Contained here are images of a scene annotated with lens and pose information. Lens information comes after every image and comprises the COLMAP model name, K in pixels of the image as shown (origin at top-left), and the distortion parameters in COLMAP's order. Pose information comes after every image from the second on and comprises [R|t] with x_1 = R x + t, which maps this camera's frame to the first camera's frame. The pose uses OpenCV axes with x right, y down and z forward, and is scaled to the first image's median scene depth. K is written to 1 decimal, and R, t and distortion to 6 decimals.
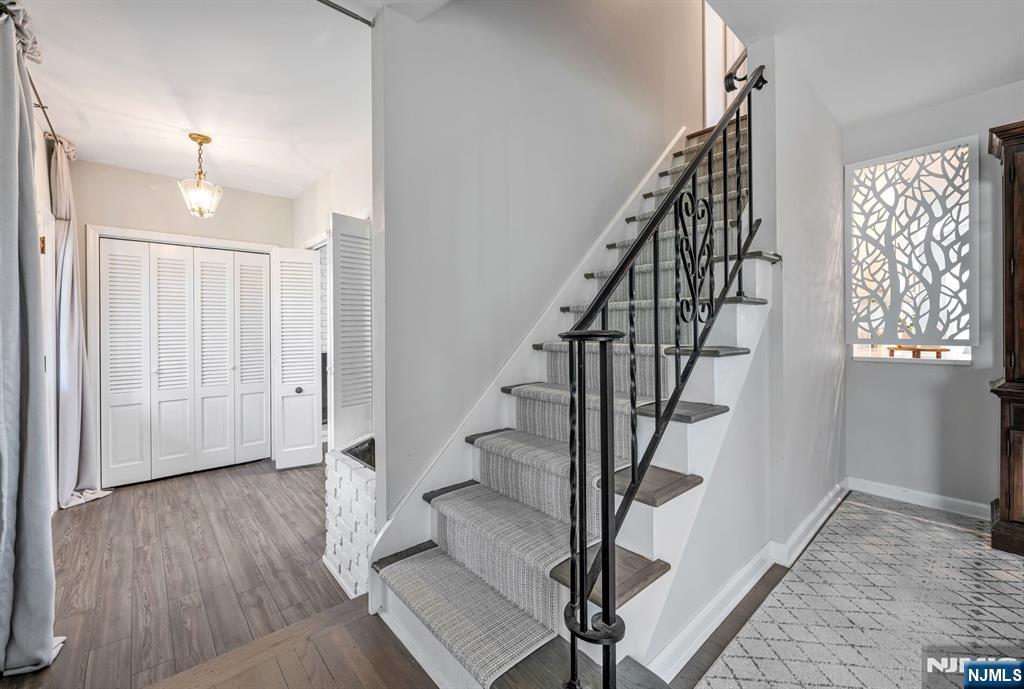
lens RADIAL K [[415.2, 0, 527.7], [0, 415.2, 324.9], [0, 0, 1]] dist [0.000771, 0.000164]
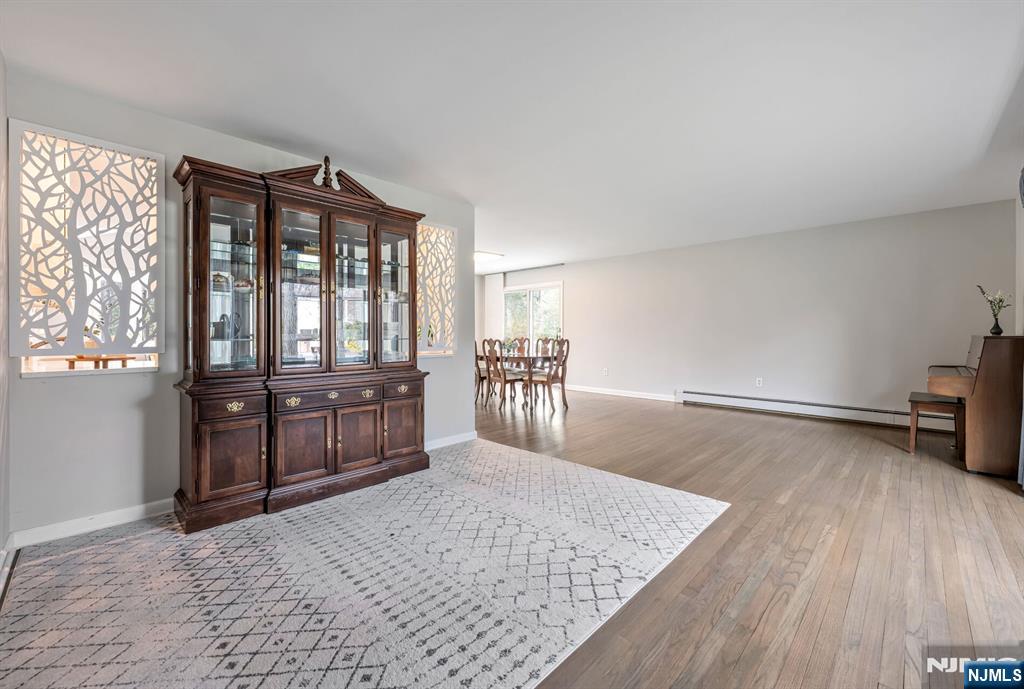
lens RADIAL K [[415.2, 0, 508.4], [0, 415.2, 336.0], [0, 0, 1]] dist [0.000771, 0.000164]
pose [[-0.030229, 0.004596, 0.999532, -0.011297], [-0.004823, 0.999977, -0.004744, 0.008292], [-0.999531, -0.004964, -0.030206, 0.139532]]
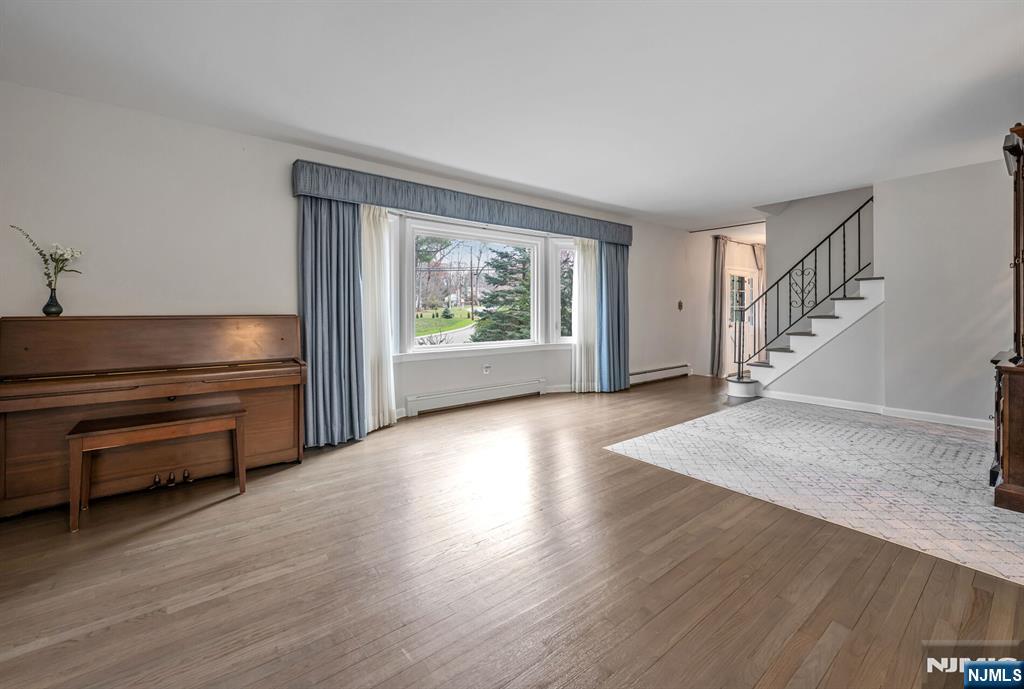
lens RADIAL K [[415.2, 0, 511.1], [0, 415.2, 317.0], [0, 0, 1]] dist [0.000771, 0.000164]
pose [[-0.099358, 0.027091, -0.994683, 1.474307], [0.008709, 0.999615, 0.026355, -0.012003], [0.995014, -0.006044, -0.099556, -0.336857]]
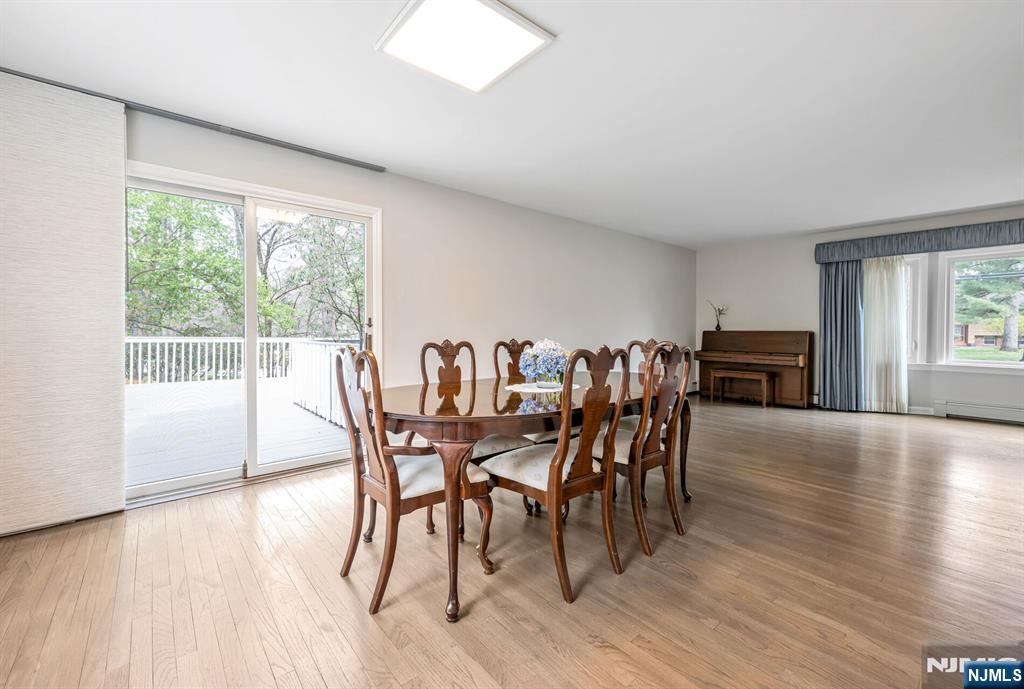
lens RADIAL K [[415.2, 0, 516.8], [0, 415.2, 331.4], [0, 0, 1]] dist [0.000771, 0.000164]
pose [[-0.998378, 0.013736, 0.055243, 1.668684], [0.013681, 0.999905, -0.001370, -0.009842], [-0.055256, -0.000612, -0.998472, 0.676699]]
